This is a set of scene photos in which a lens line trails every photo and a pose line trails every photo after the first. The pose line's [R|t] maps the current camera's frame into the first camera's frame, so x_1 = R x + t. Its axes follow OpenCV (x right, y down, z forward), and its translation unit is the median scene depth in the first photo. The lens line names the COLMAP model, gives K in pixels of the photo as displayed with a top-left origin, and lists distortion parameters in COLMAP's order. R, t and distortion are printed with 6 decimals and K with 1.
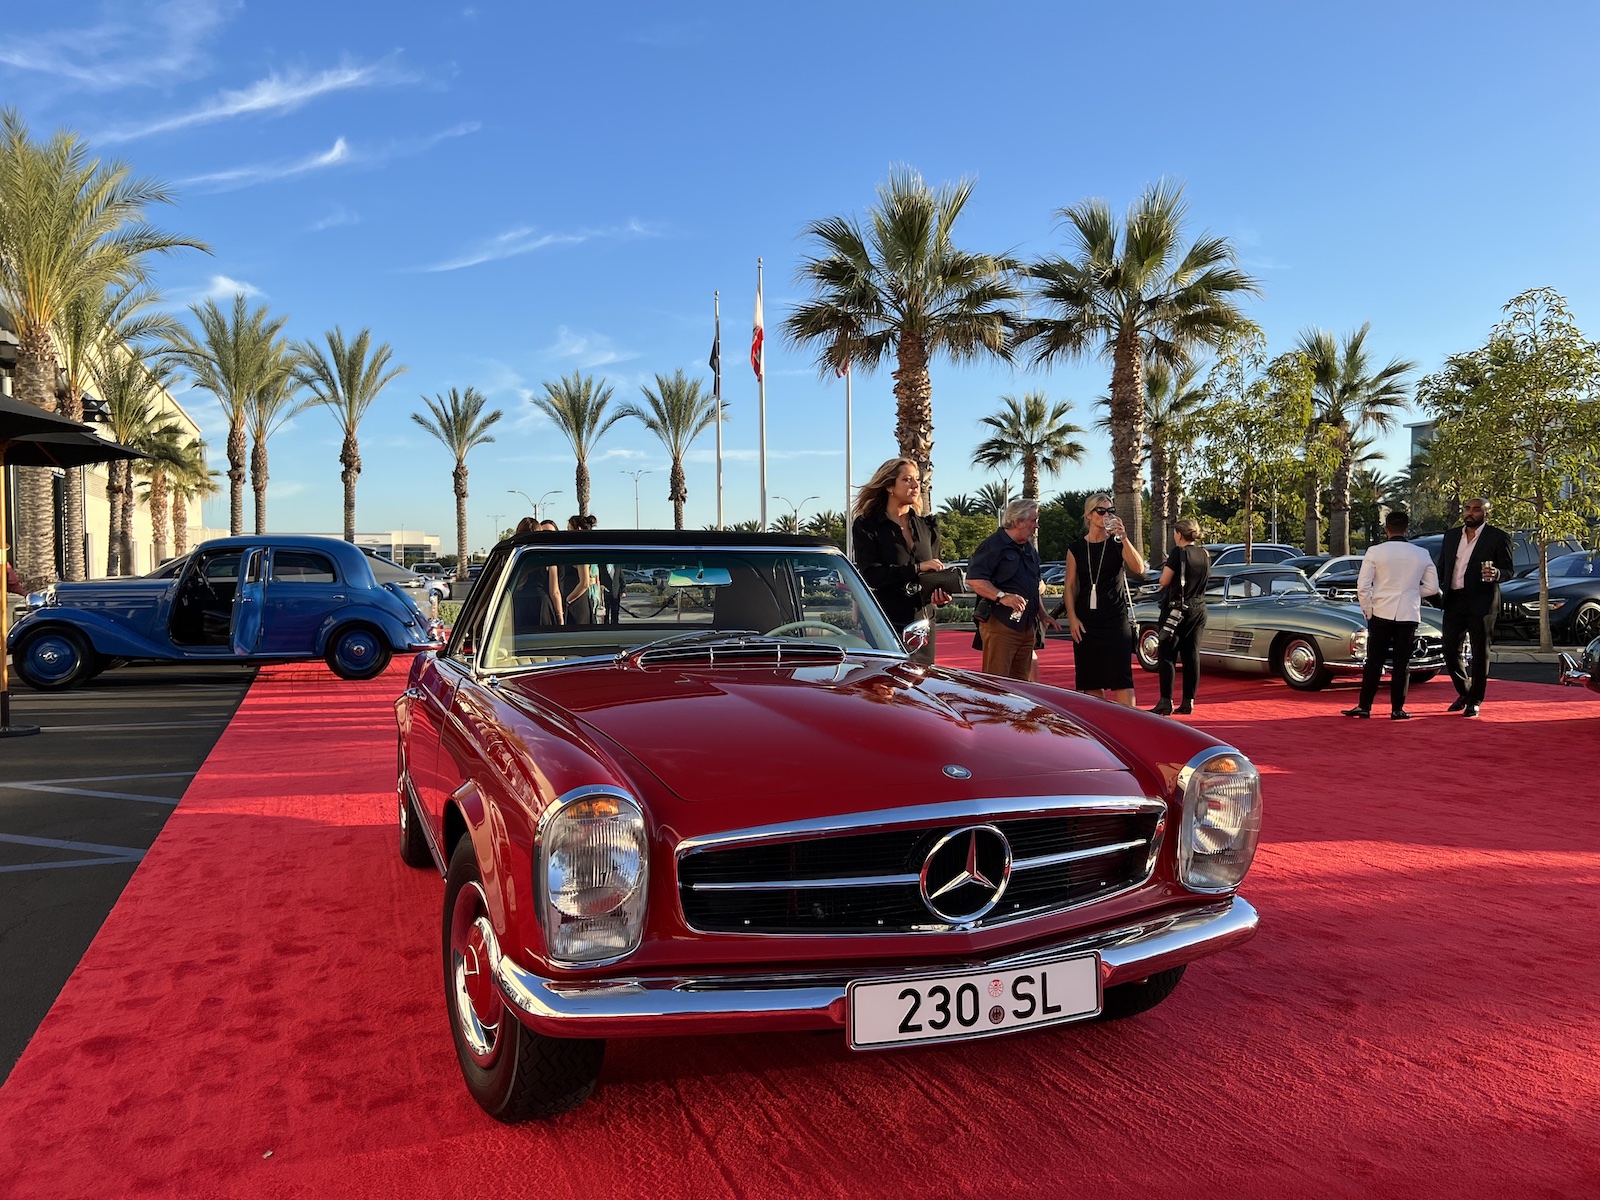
lens RADIAL K [[1207.7, 0, 801.5], [0, 1207.7, 584.3], [0, 0, 1]] dist [0.016782, -0.000499]
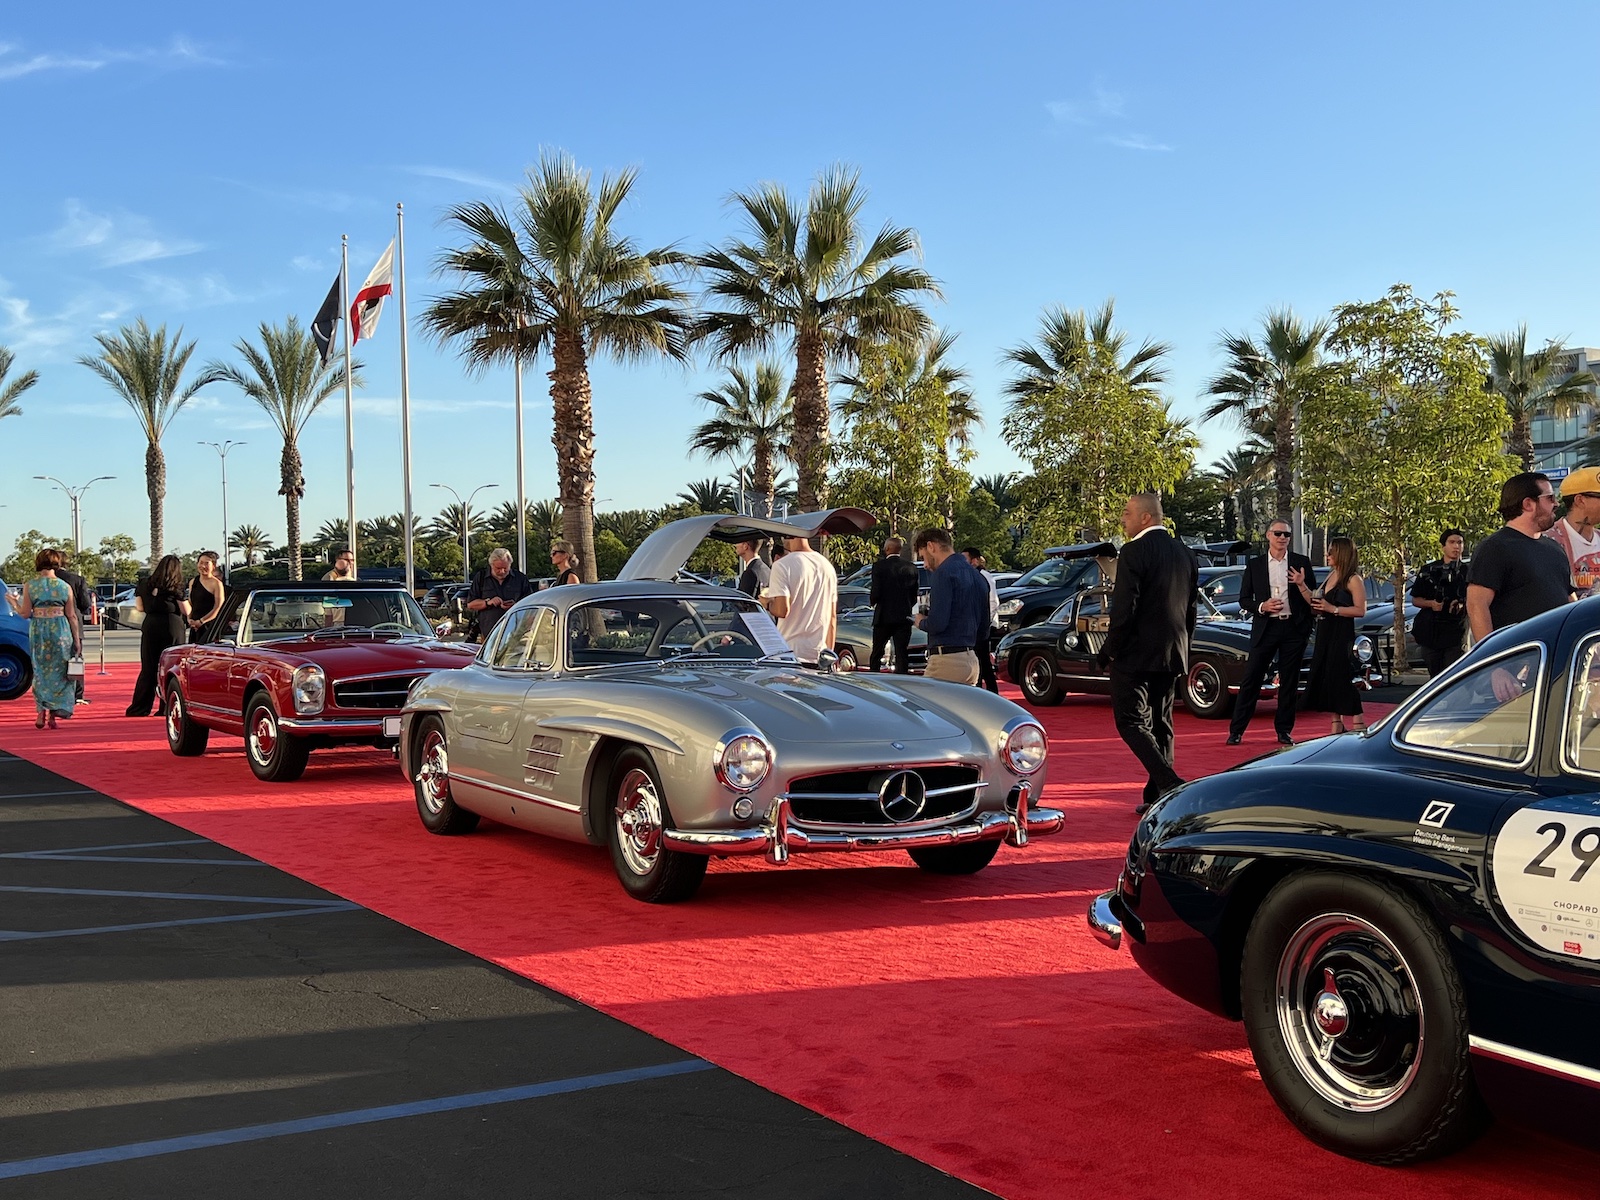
lens RADIAL K [[1840.8, 0, 801.1], [0, 1840.8, 609.7], [0, 0, 1]] dist [0.154845, 0.000000]
pose [[0.985693, -0.007826, 0.168369, 0.025131], [0.007819, 0.999969, 0.000707, 0.003505], [-0.168370, 0.000620, 0.985724, -0.383269]]
